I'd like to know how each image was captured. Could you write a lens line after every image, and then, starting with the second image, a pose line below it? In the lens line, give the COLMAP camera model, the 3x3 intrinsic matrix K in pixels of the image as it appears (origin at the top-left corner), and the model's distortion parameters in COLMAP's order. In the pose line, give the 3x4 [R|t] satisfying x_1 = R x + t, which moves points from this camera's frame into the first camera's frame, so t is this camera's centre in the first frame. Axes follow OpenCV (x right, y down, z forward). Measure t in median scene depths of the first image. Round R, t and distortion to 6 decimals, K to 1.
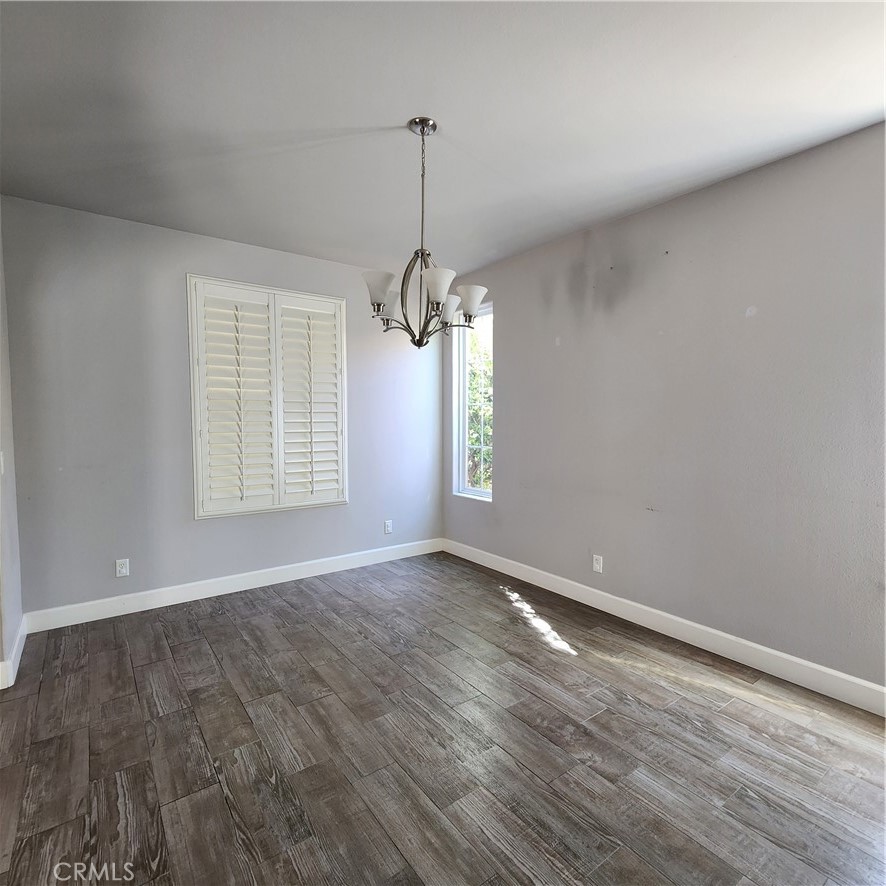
lens RADIAL K [[487.1, 0, 444.9], [0, 487.1, 446.6], [0, 0, 1]] dist [-0.001271, -0.000525]
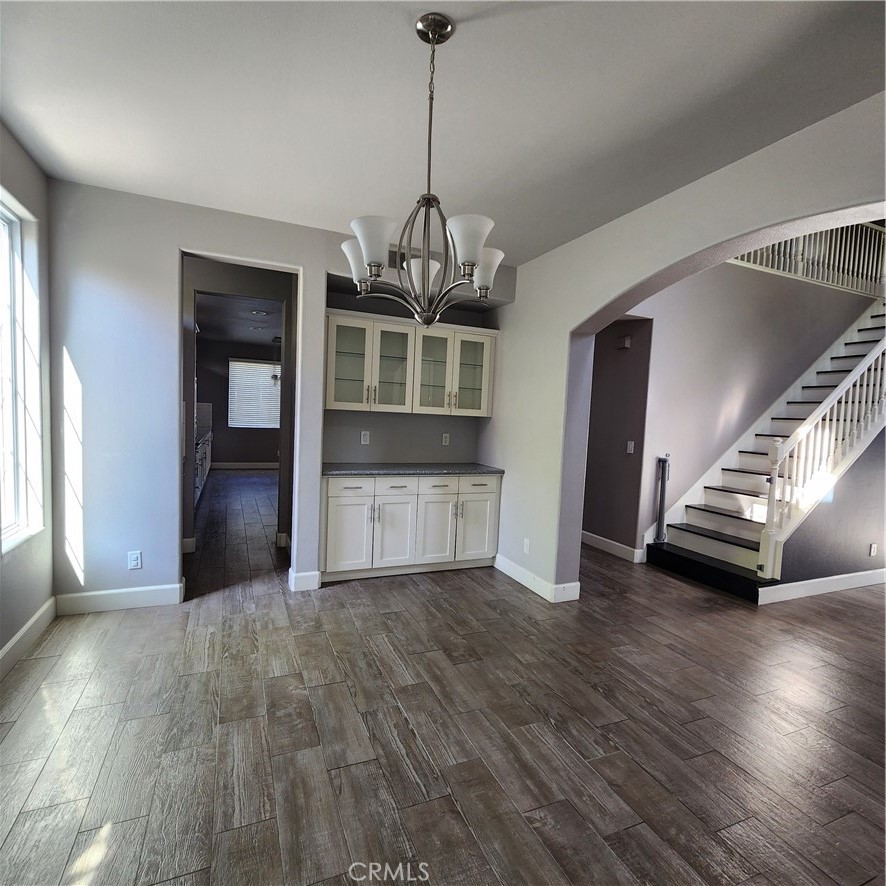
lens RADIAL K [[487.1, 0, 444.9], [0, 487.1, 446.6], [0, 0, 1]] dist [-0.001271, -0.000525]
pose [[-0.974042, -0.059029, 0.218537, -0.280636], [-0.031802, 0.991511, 0.126072, -0.123555], [-0.224123, 0.115849, -0.967651, 1.911034]]
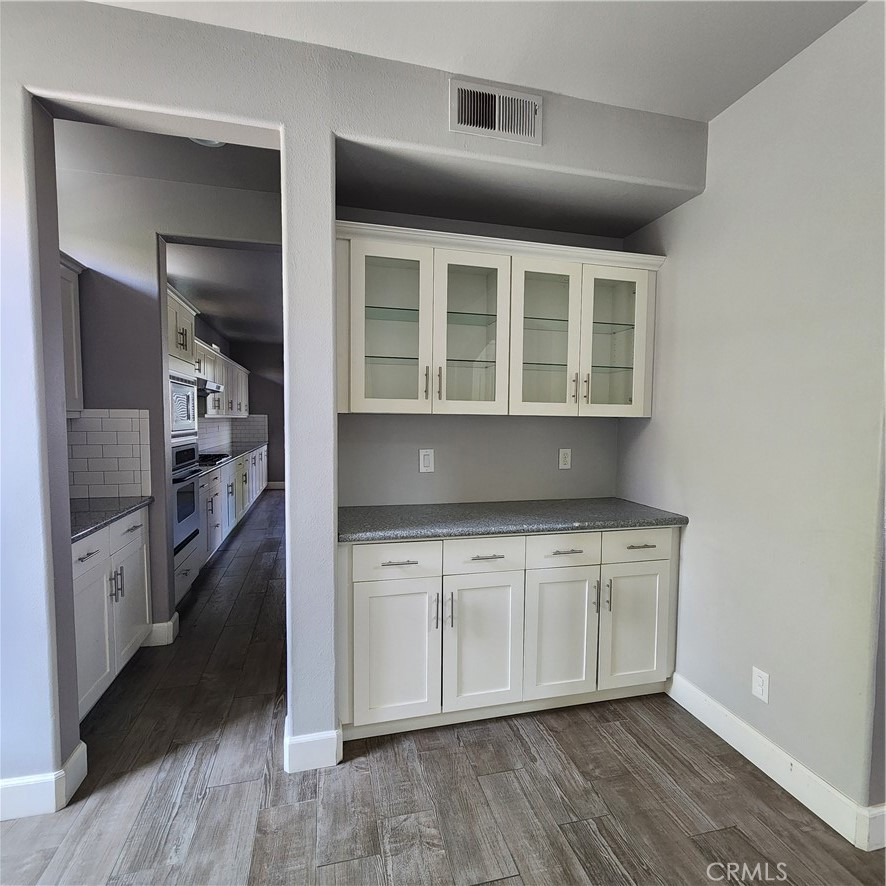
lens RADIAL K [[487.1, 0, 444.9], [0, 487.1, 446.6], [0, 0, 1]] dist [-0.001271, -0.000525]
pose [[-0.927109, -0.031154, 0.373494, 0.020016], [0.012778, 0.993333, 0.114573, -0.059470], [-0.374573, 0.110994, -0.920530, 1.050099]]
